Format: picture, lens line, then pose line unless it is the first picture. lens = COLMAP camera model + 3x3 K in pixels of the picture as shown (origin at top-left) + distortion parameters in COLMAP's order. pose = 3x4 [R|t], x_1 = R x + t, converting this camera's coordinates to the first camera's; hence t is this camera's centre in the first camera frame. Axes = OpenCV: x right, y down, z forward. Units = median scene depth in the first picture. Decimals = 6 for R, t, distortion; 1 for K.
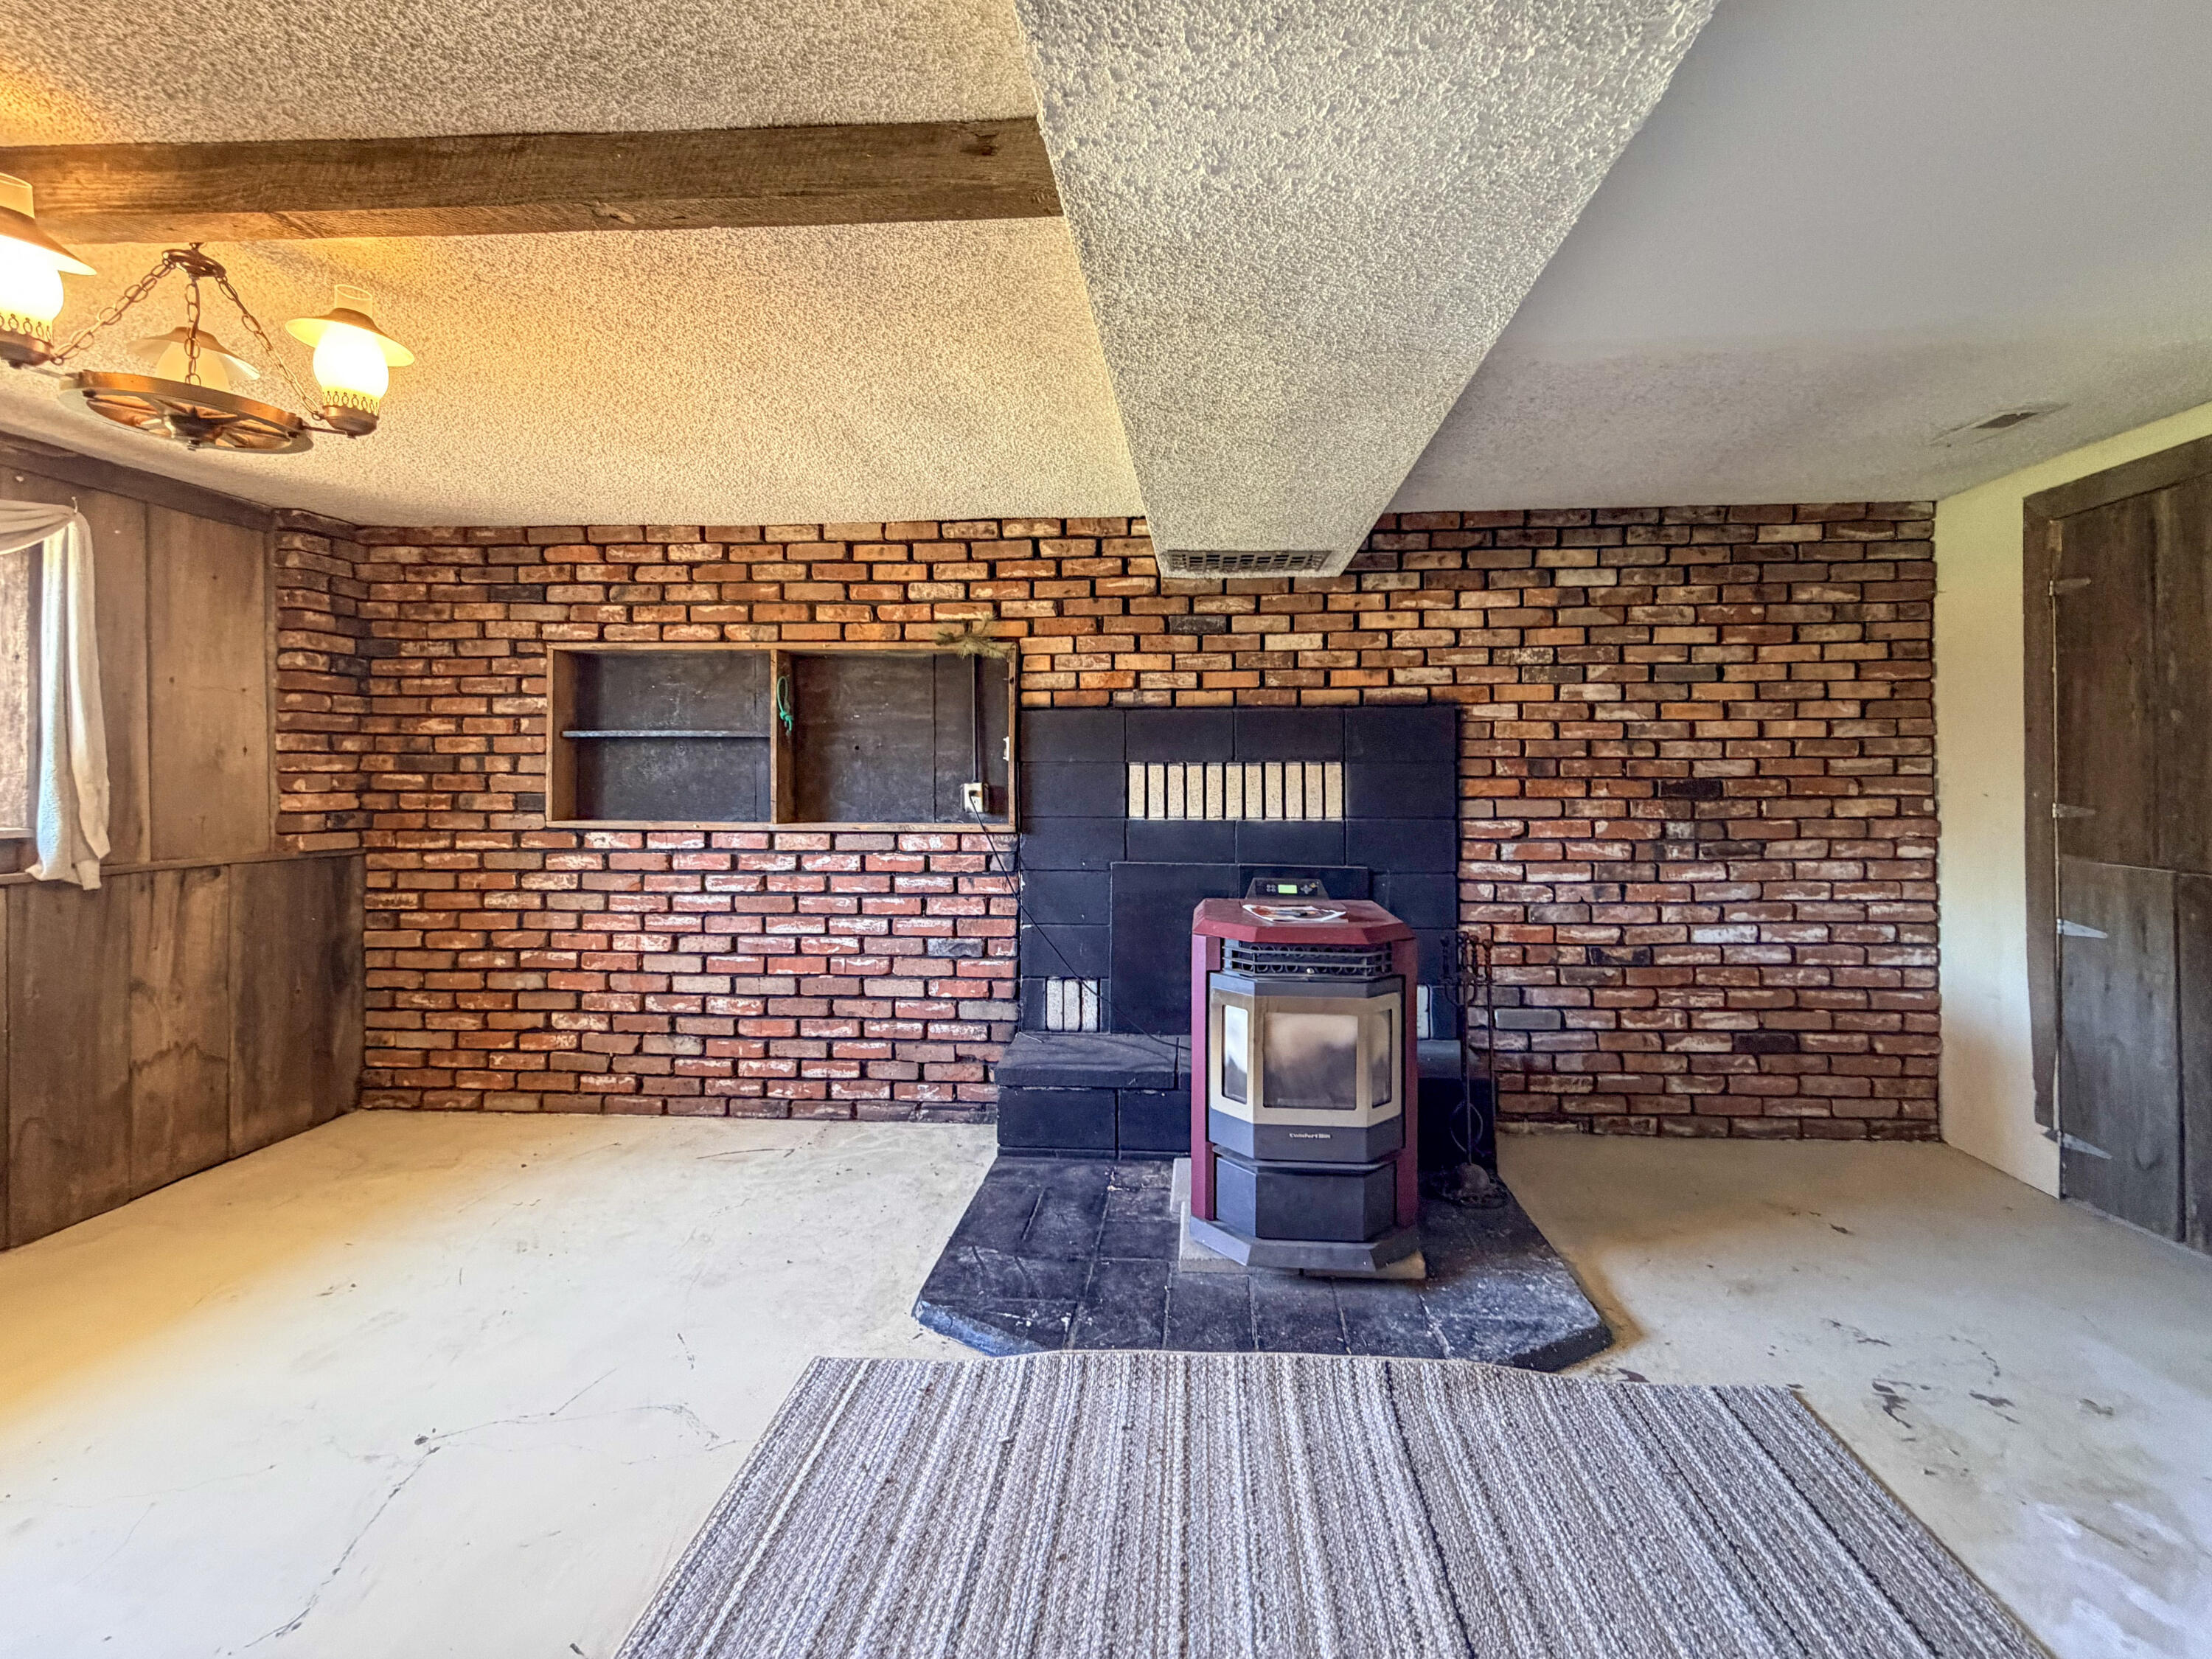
lens RADIAL K [[897.9, 0, 1176.8], [0, 897.9, 769.5], [0, 0, 1]] dist [-0.001257, 0.000836]
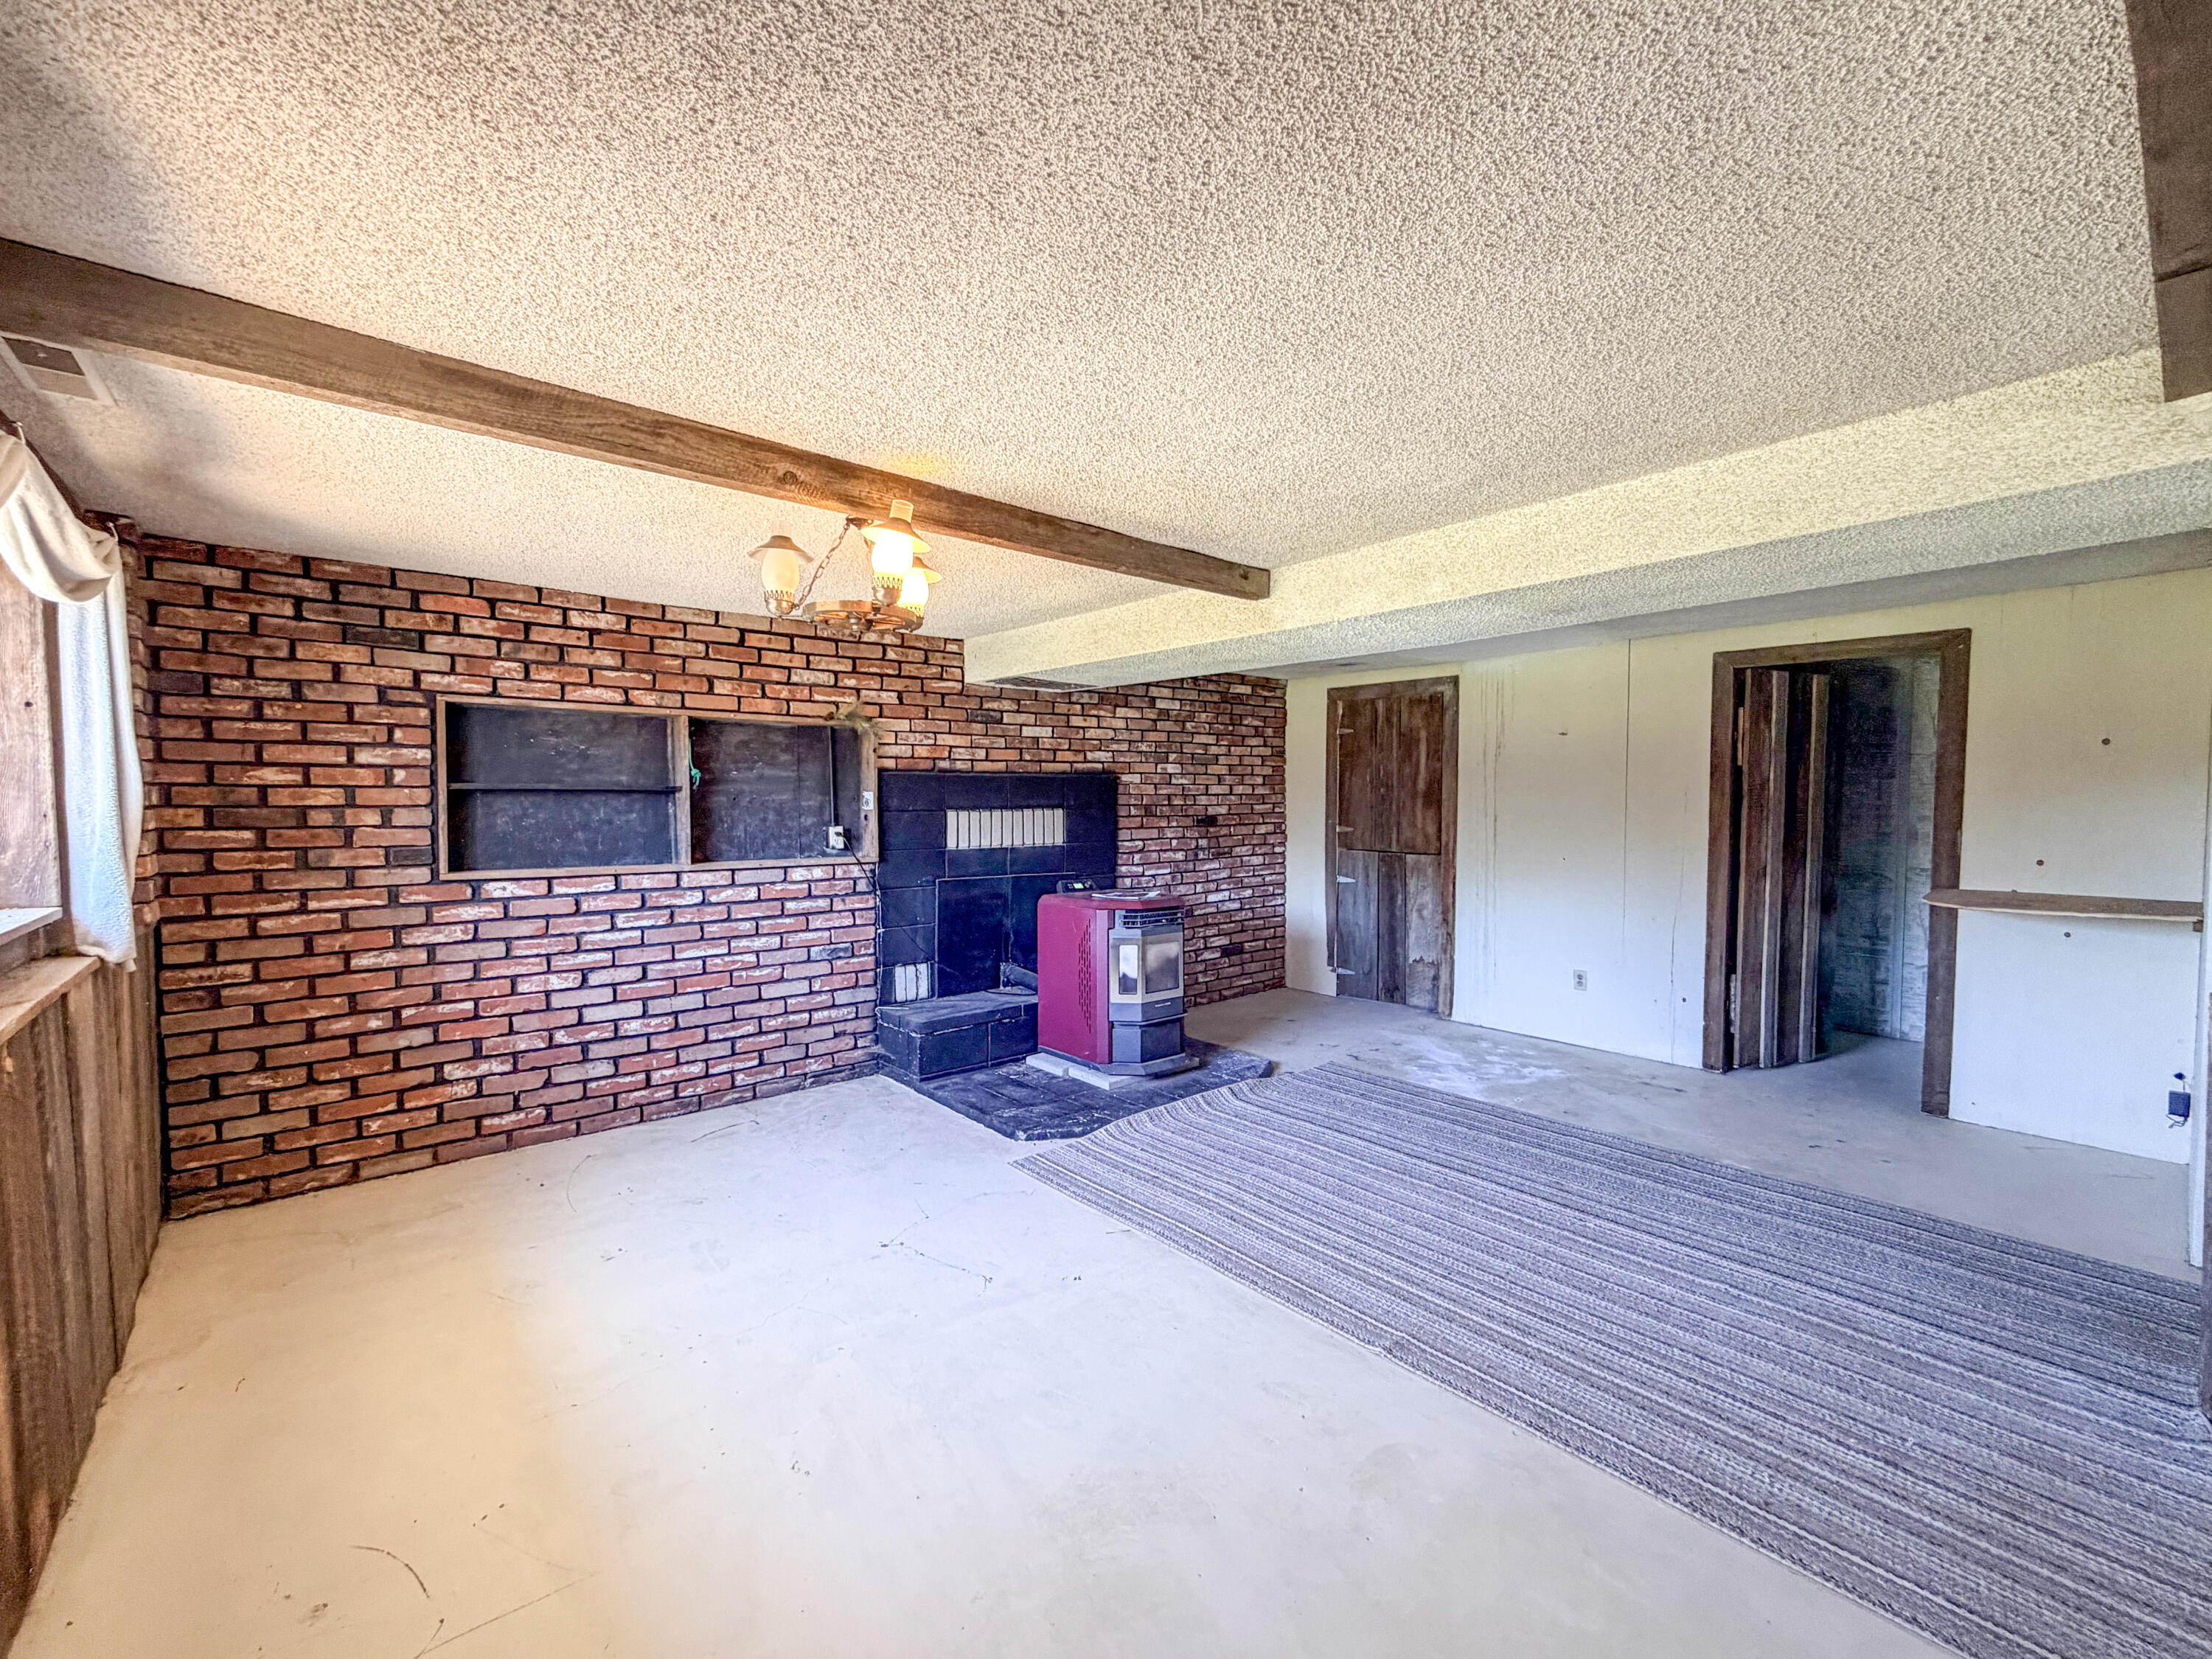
lens RADIAL K [[924.7, 0, 1058.7], [0, 924.7, 827.5], [0, 0, 1]] dist [0.001038, -0.000252]
pose [[0.744914, -0.023317, 0.666753, -0.901647], [-0.002879, 0.999267, 0.038162, -0.036195], [-0.667154, -0.030347, 0.744301, -0.225063]]
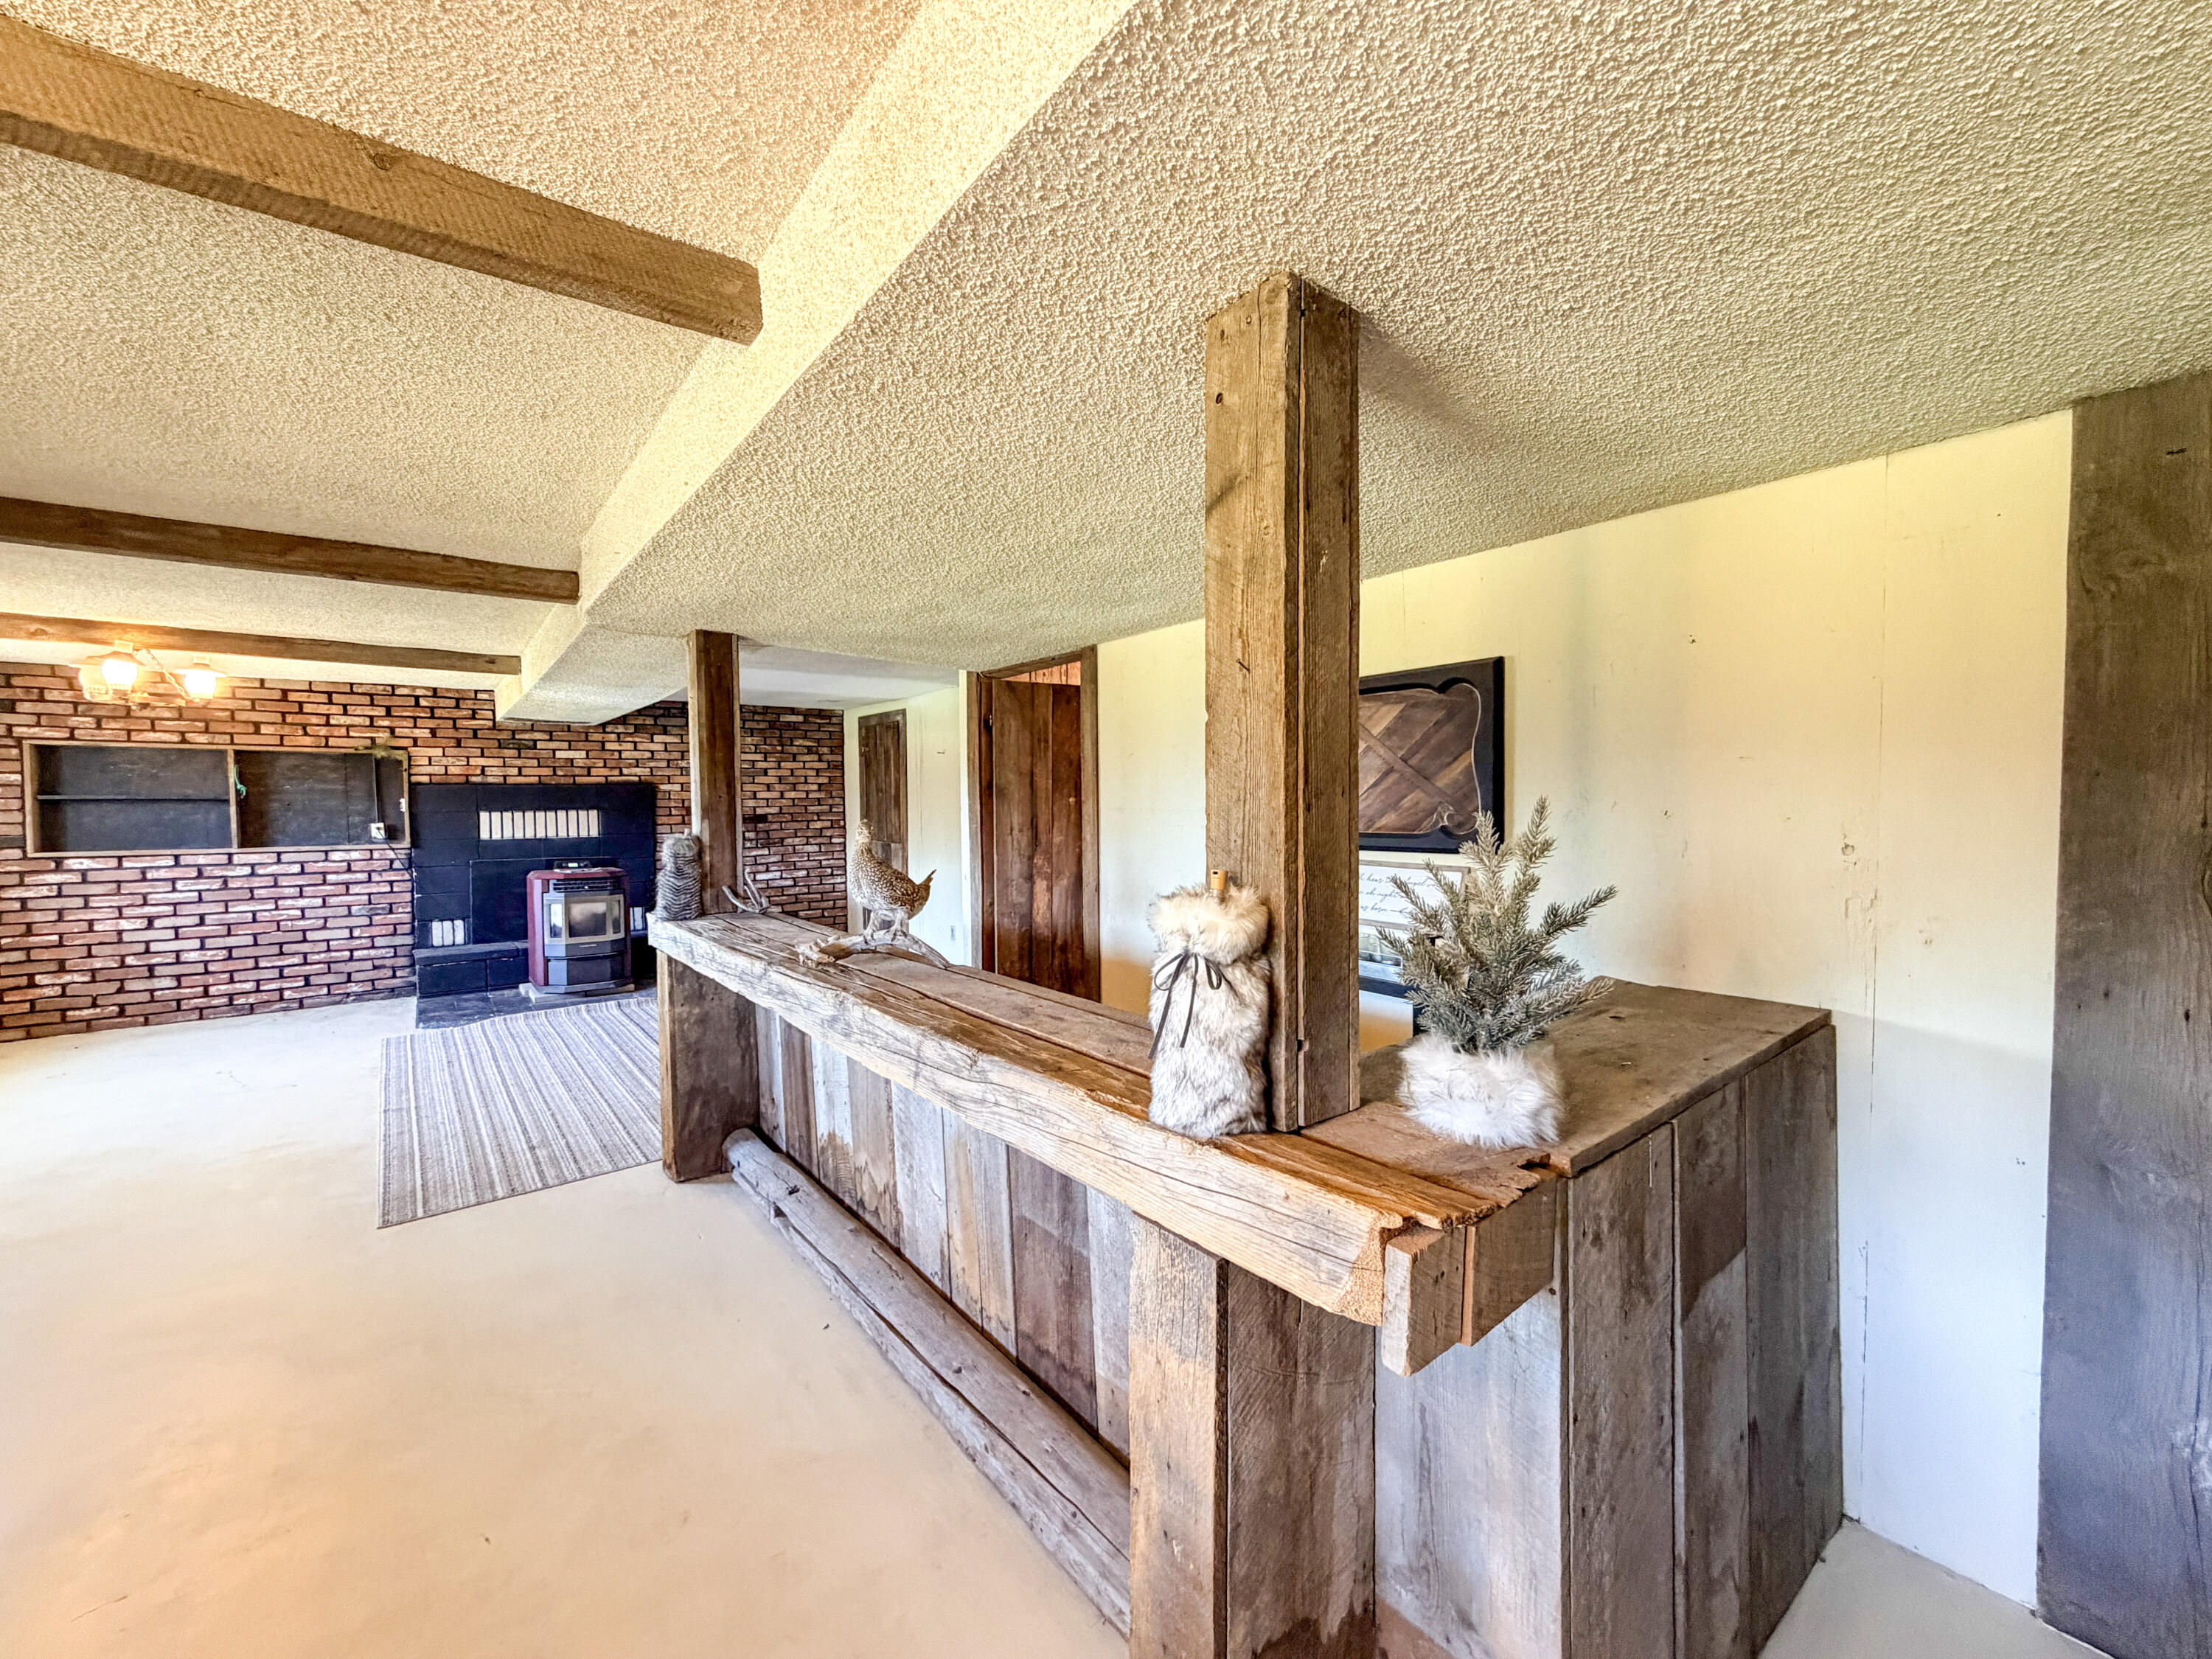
lens RADIAL K [[897.9, 0, 1097.4], [0, 897.9, 828.5], [0, 0, 1]] dist [-0.001257, 0.000836]
pose [[0.768386, -0.026708, 0.639429, -0.276264], [0.003137, 0.999274, 0.037968, -0.041027], [-0.639979, -0.027168, 0.767912, -1.445045]]
